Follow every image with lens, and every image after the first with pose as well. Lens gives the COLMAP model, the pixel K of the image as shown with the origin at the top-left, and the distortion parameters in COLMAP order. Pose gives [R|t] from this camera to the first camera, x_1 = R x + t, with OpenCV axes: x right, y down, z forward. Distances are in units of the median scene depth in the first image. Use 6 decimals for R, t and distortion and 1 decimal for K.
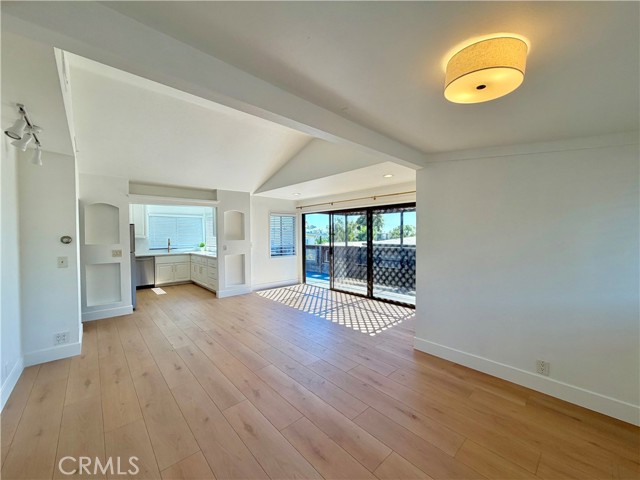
lens RADIAL K [[255.6, 0, 320.8], [0, 255.6, 243.0], [0, 0, 1]] dist [-0.001624, -0.000063]
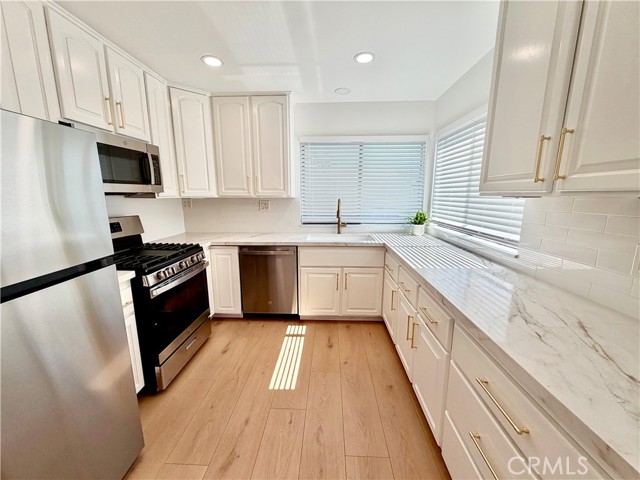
lens RADIAL K [[255.6, 0, 318.9], [0, 255.6, 240.6], [0, 0, 1]] dist [-0.001624, -0.000063]
pose [[0.715464, 0.135705, -0.685343, -0.348816], [-0.025813, 0.985419, 0.168176, -0.020082], [0.698172, -0.102633, 0.708535, 0.713427]]
